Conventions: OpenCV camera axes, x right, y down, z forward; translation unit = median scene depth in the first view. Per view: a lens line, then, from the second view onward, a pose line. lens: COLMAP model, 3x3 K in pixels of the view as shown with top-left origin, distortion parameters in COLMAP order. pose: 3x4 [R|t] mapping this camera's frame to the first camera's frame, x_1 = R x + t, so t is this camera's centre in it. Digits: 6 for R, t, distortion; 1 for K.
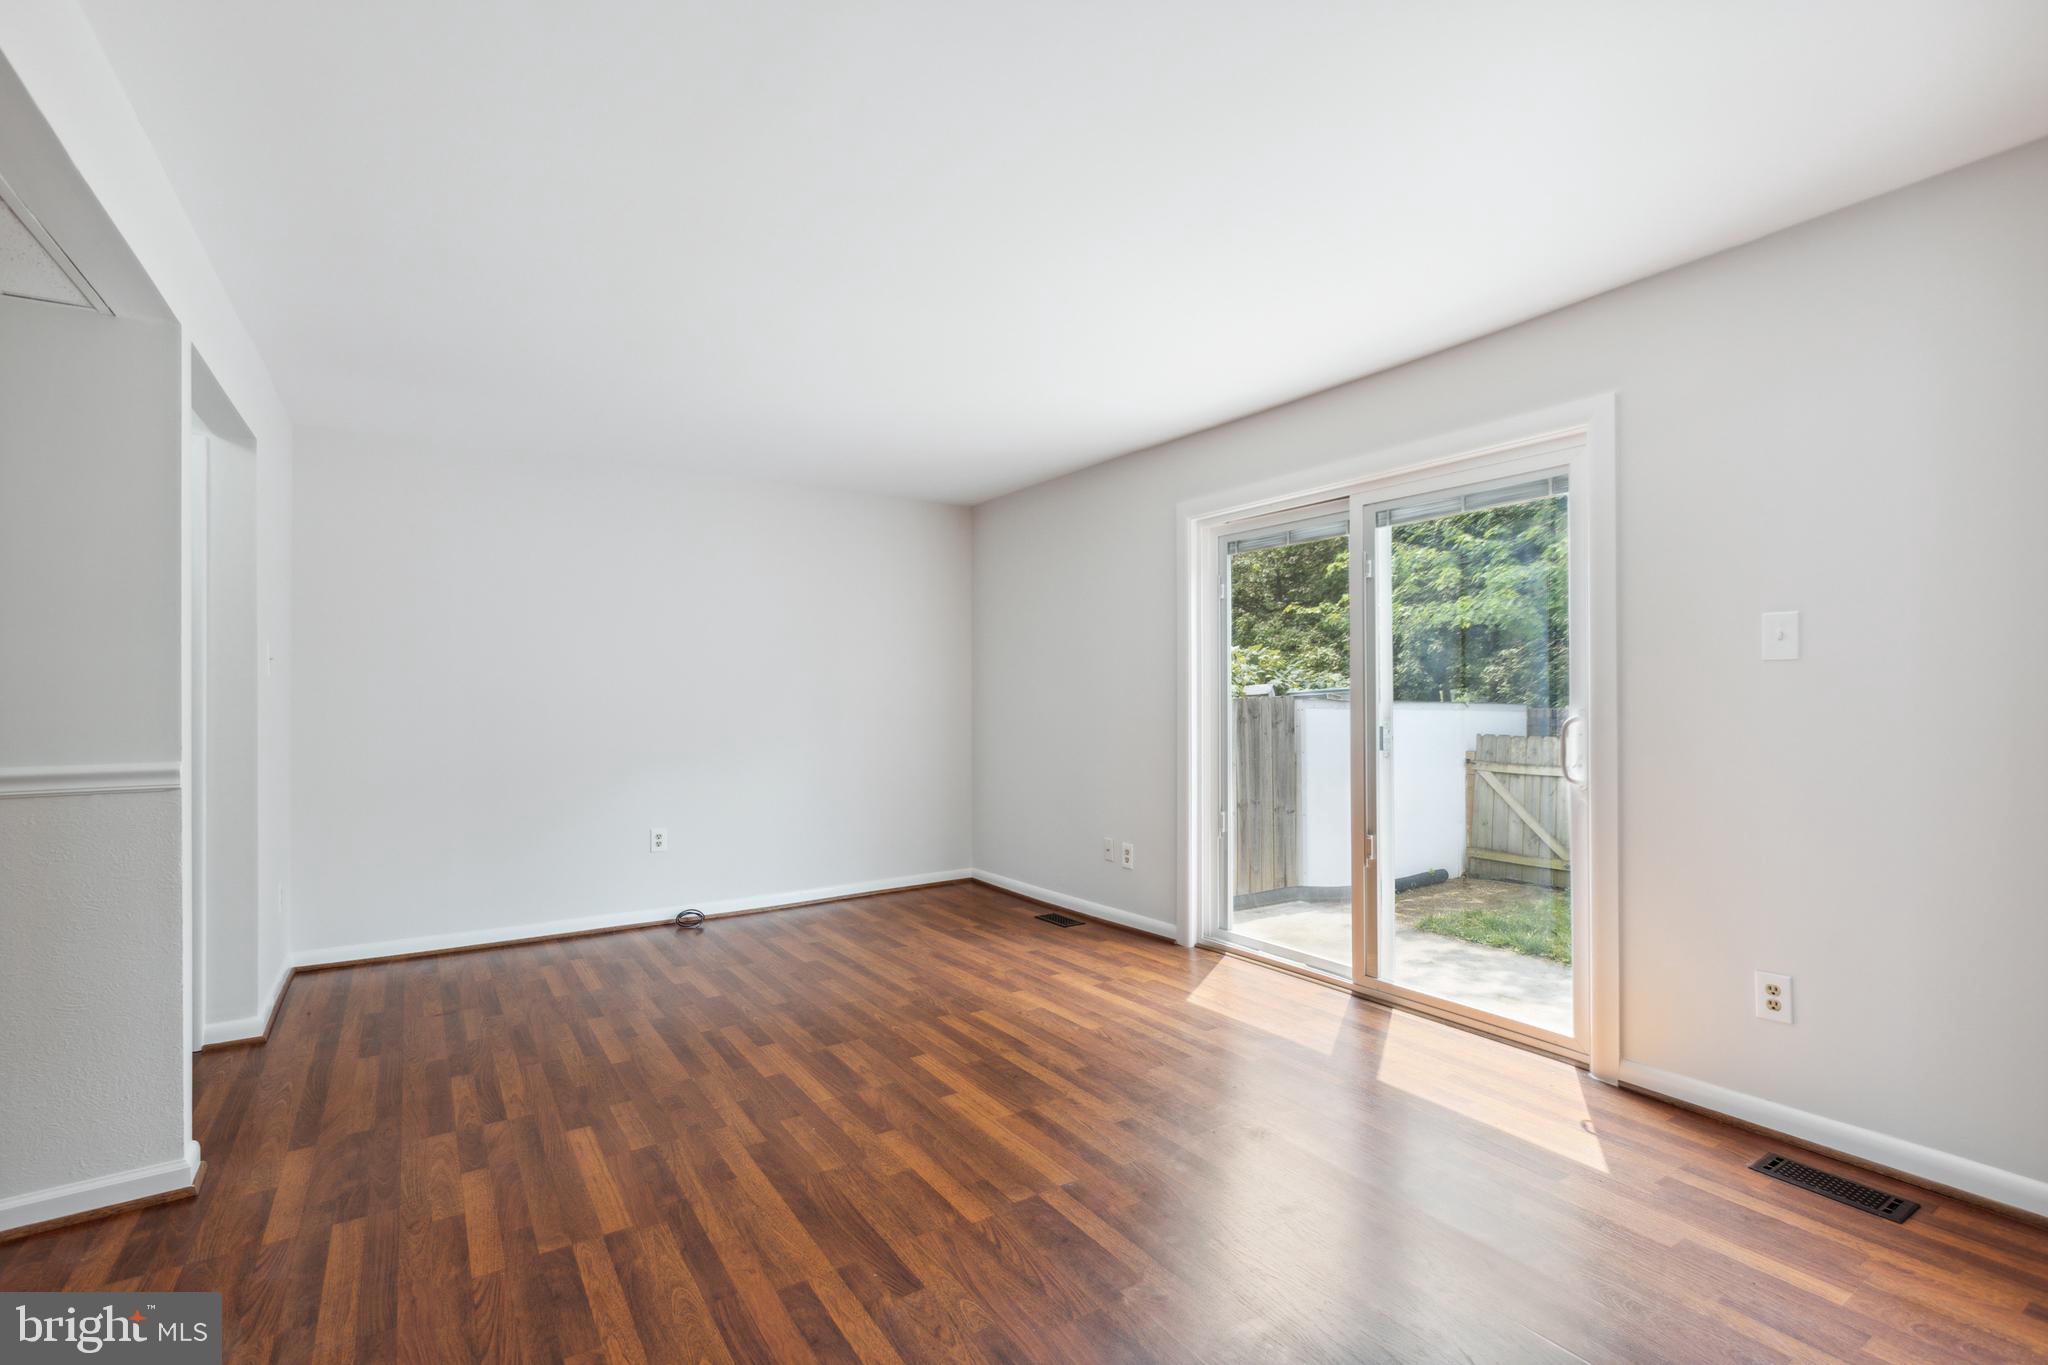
lens RADIAL K [[946.3, 0, 1017.6], [0, 946.3, 676.9], [0, 0, 1]] dist [0.000689, -0.000458]
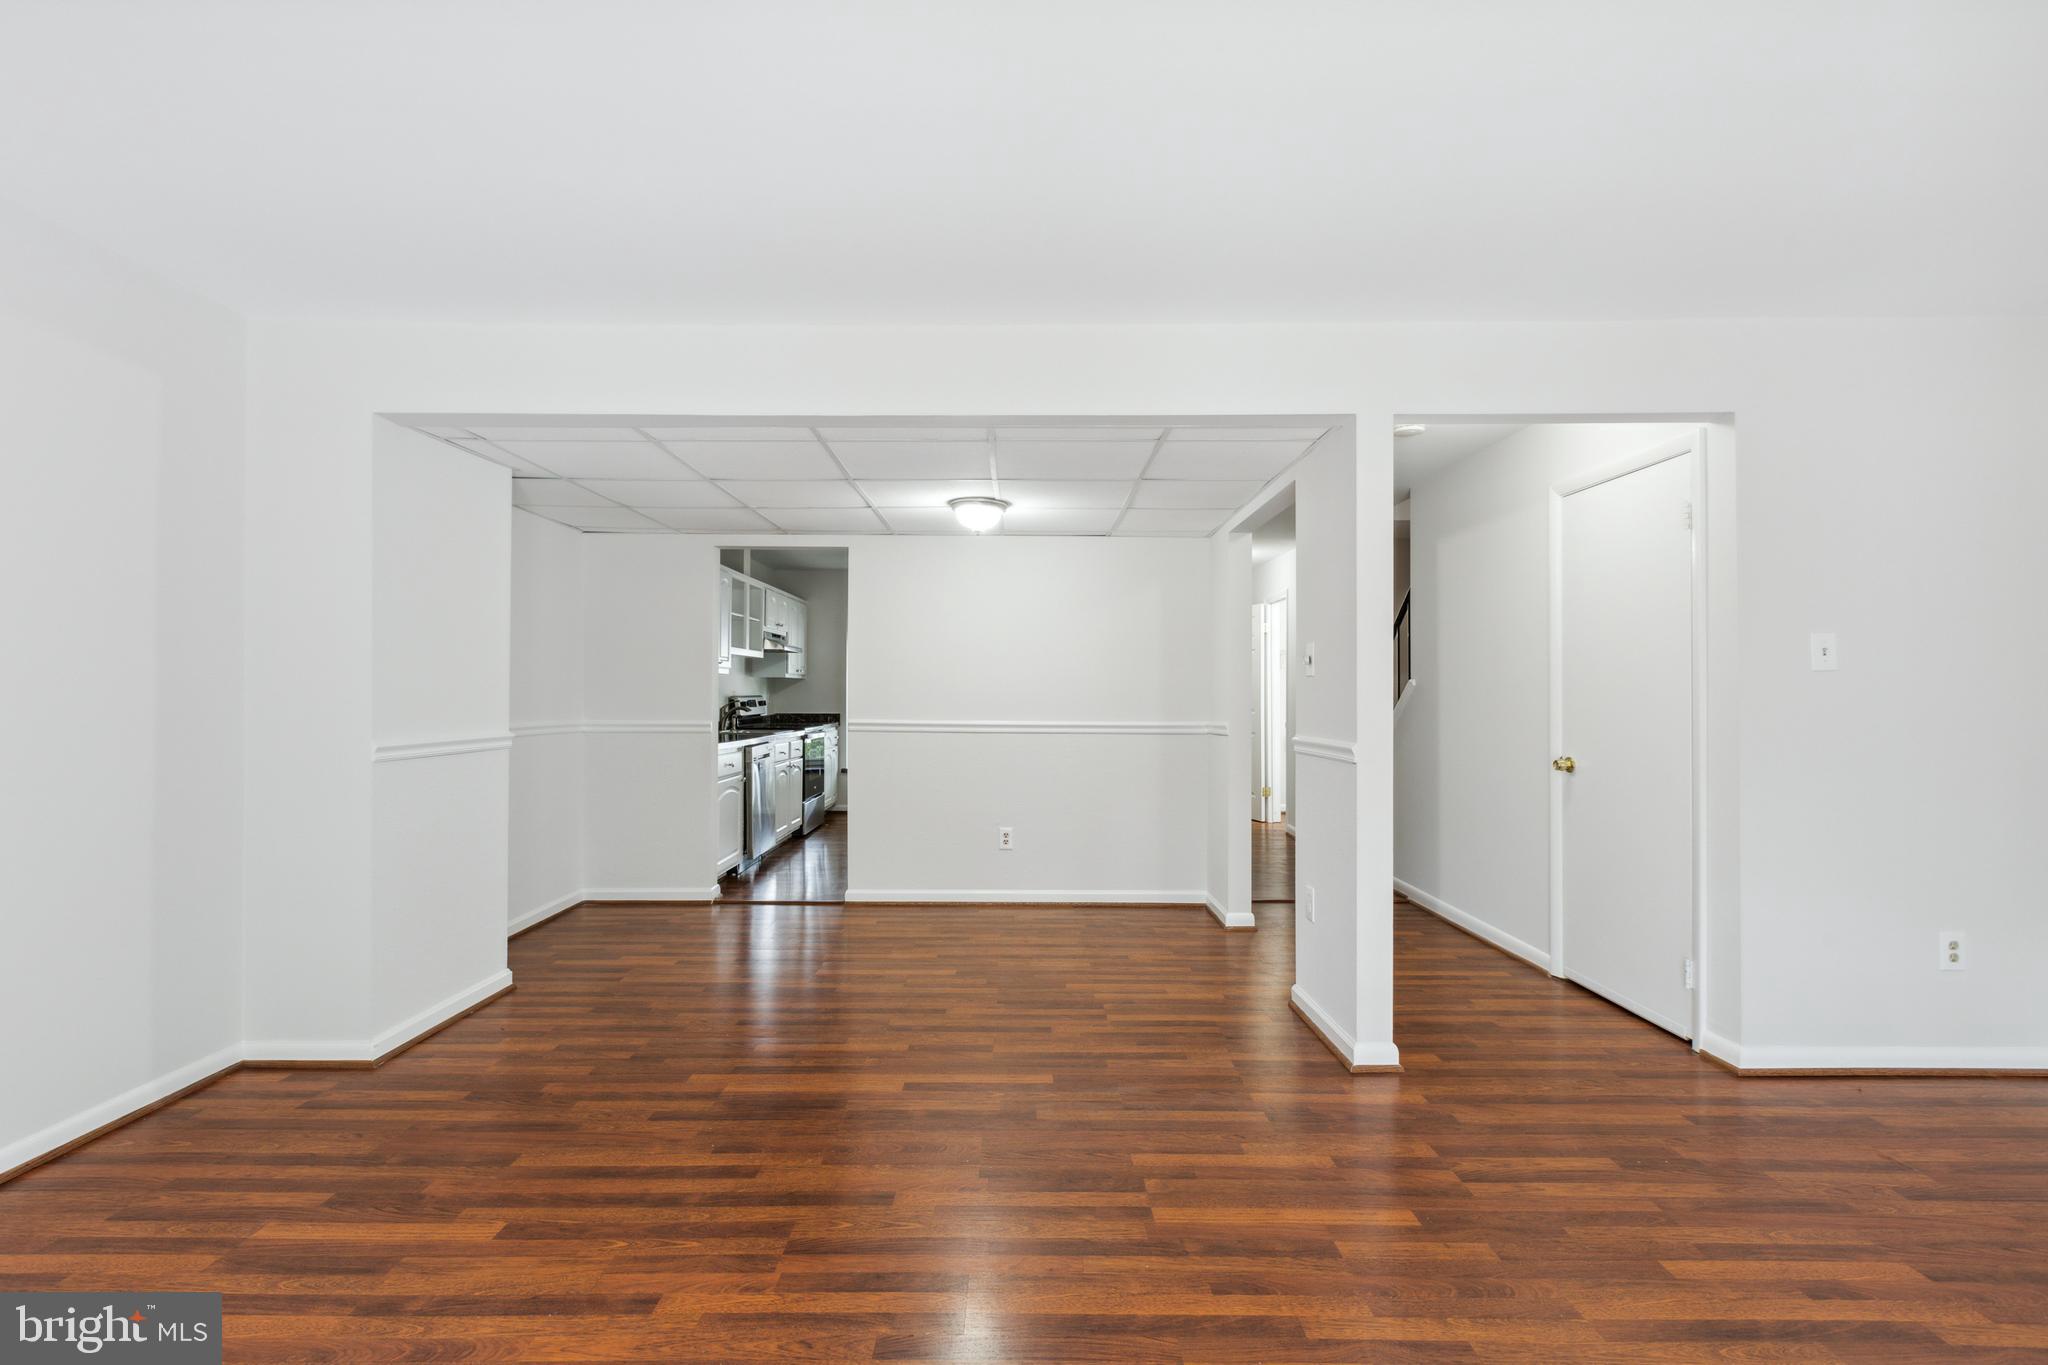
lens RADIAL K [[934.9, 0, 1014.3], [0, 934.9, 677.3], [0, 0, 1]] dist [0.000451, -0.000400]
pose [[-0.543232, -0.006171, -0.839560, 0.422421], [0.019945, 0.999596, -0.020252, 0.013536], [0.839346, -0.027746, -0.542889, 1.175751]]
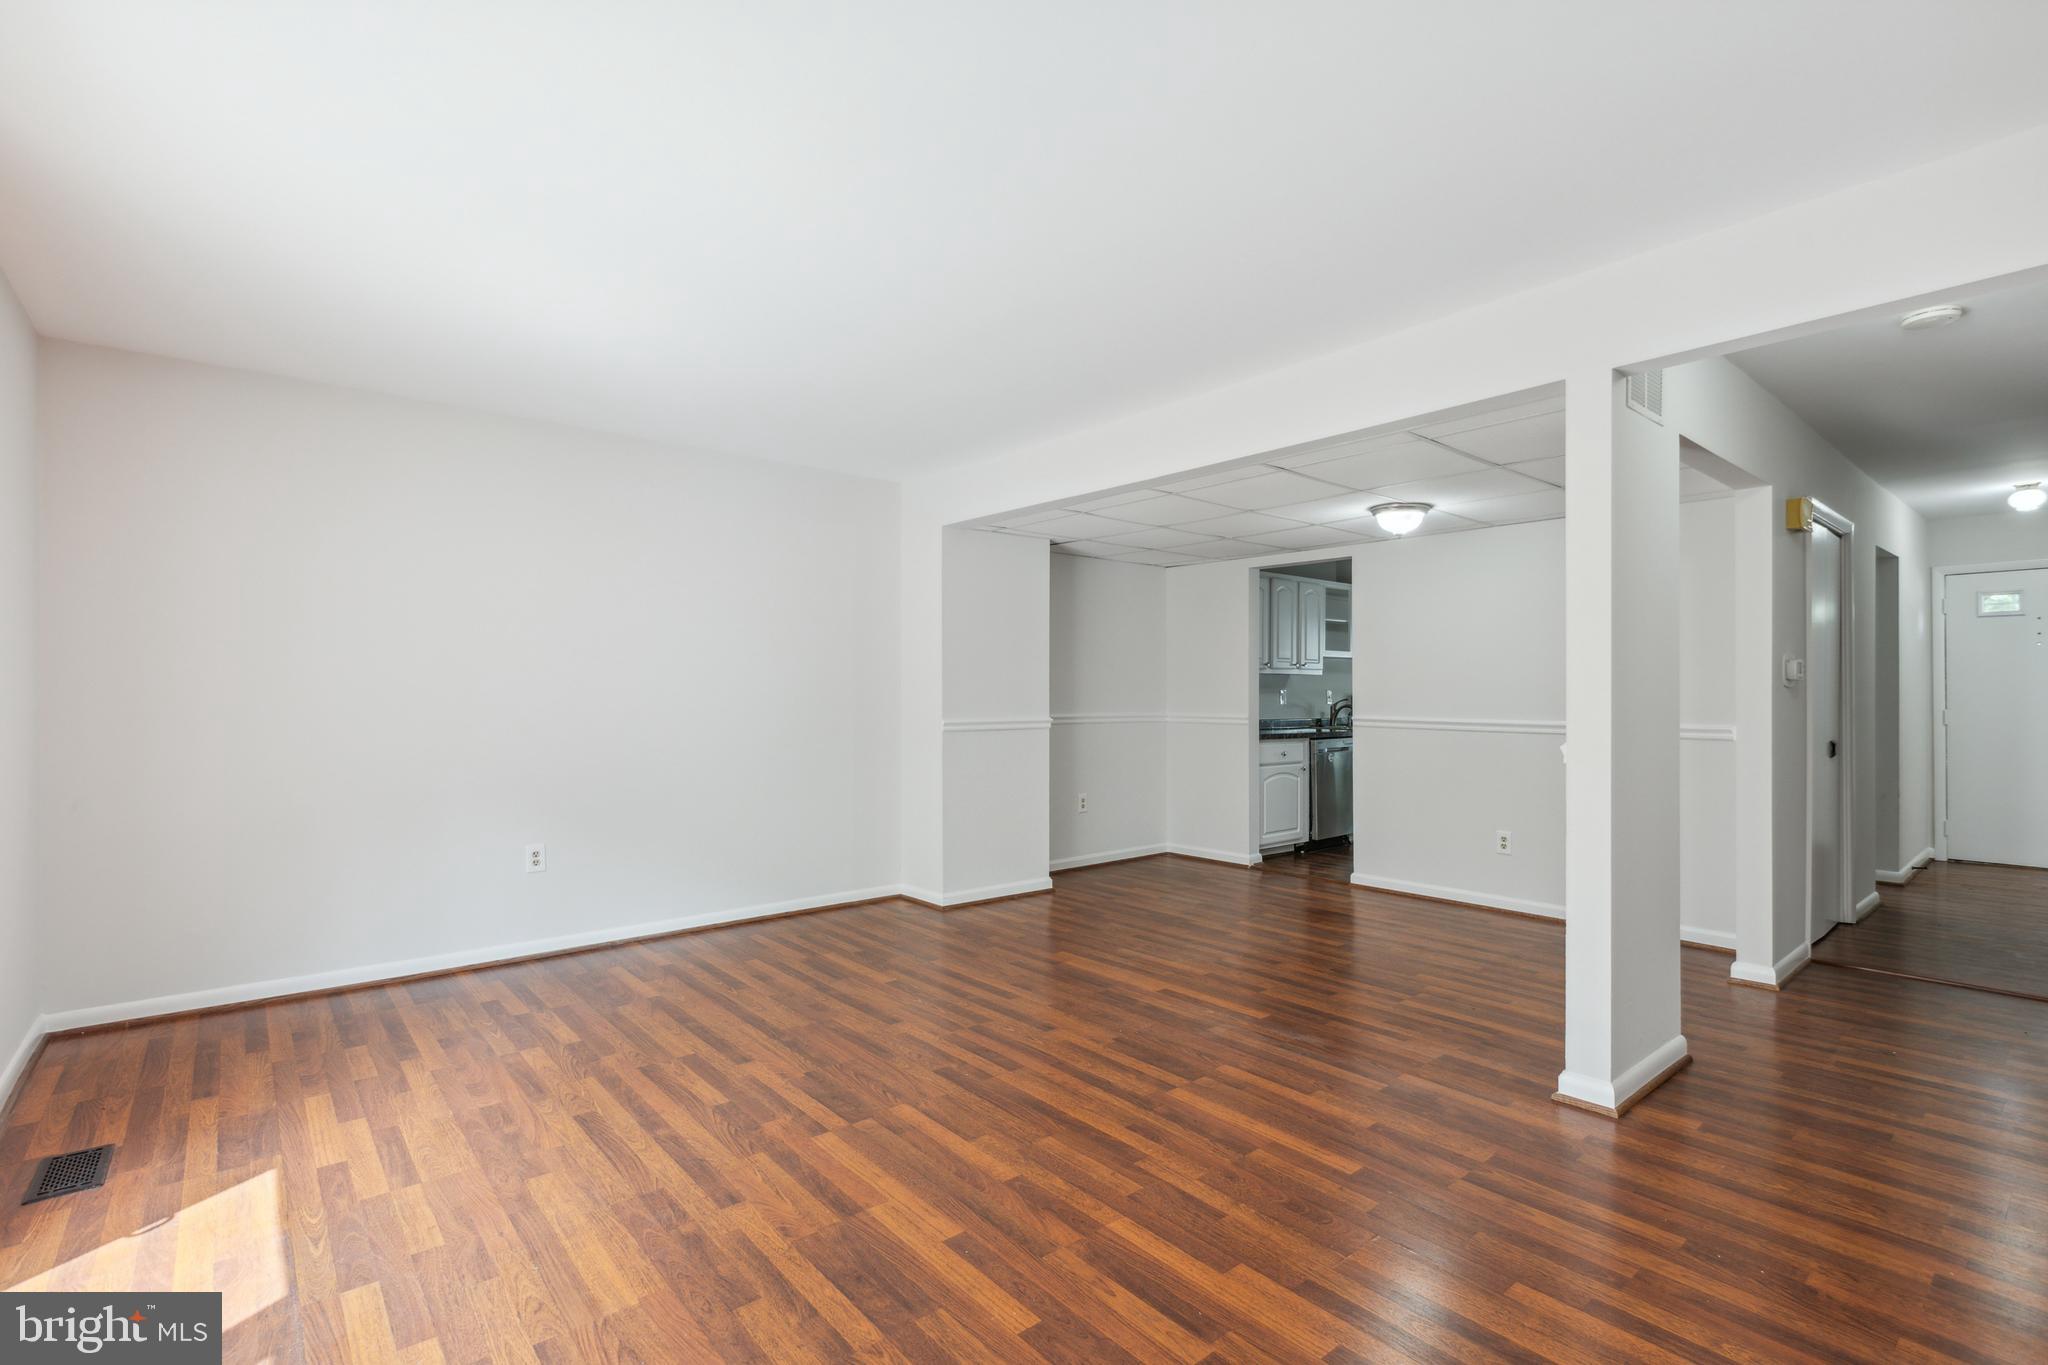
lens RADIAL K [[946.3, 0, 1017.6], [0, 946.3, 676.9], [0, 0, 1]] dist [0.000689, -0.000458]
pose [[-0.992316, 0.005543, -0.123609, -0.036013], [0.010019, 0.999315, -0.035620, 0.038058], [0.123327, -0.036585, -0.991692, 1.889514]]
